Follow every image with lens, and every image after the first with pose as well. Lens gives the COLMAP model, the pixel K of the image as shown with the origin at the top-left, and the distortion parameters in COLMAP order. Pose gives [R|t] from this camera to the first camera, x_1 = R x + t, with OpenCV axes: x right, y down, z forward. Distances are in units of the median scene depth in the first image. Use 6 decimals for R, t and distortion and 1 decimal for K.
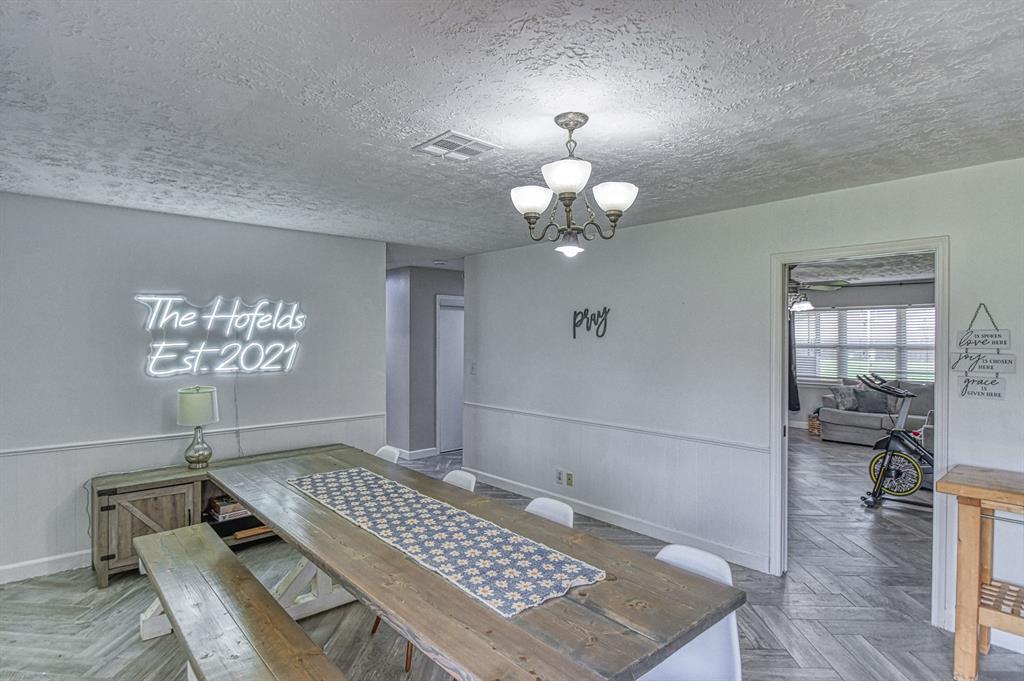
lens RADIAL K [[532.6, 0, 512.0], [0, 532.6, 340.5], [0, 0, 1]] dist [-0.006075, -0.000331]
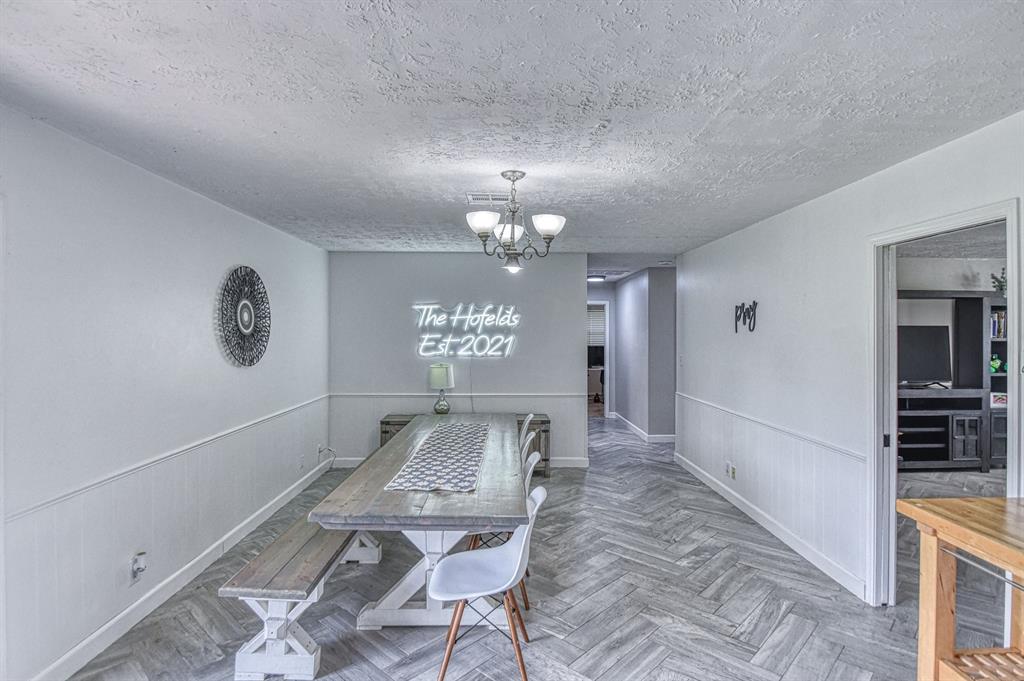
lens RADIAL K [[519.3, 0, 512.0], [0, 519.3, 340.5], [0, 0, 1]] dist [0.000527, -0.000458]
pose [[0.774221, 0.011117, -0.632817, 0.475462], [-0.003598, 0.999907, 0.013163, -0.000464], [0.632905, -0.007914, 0.774189, -0.023975]]
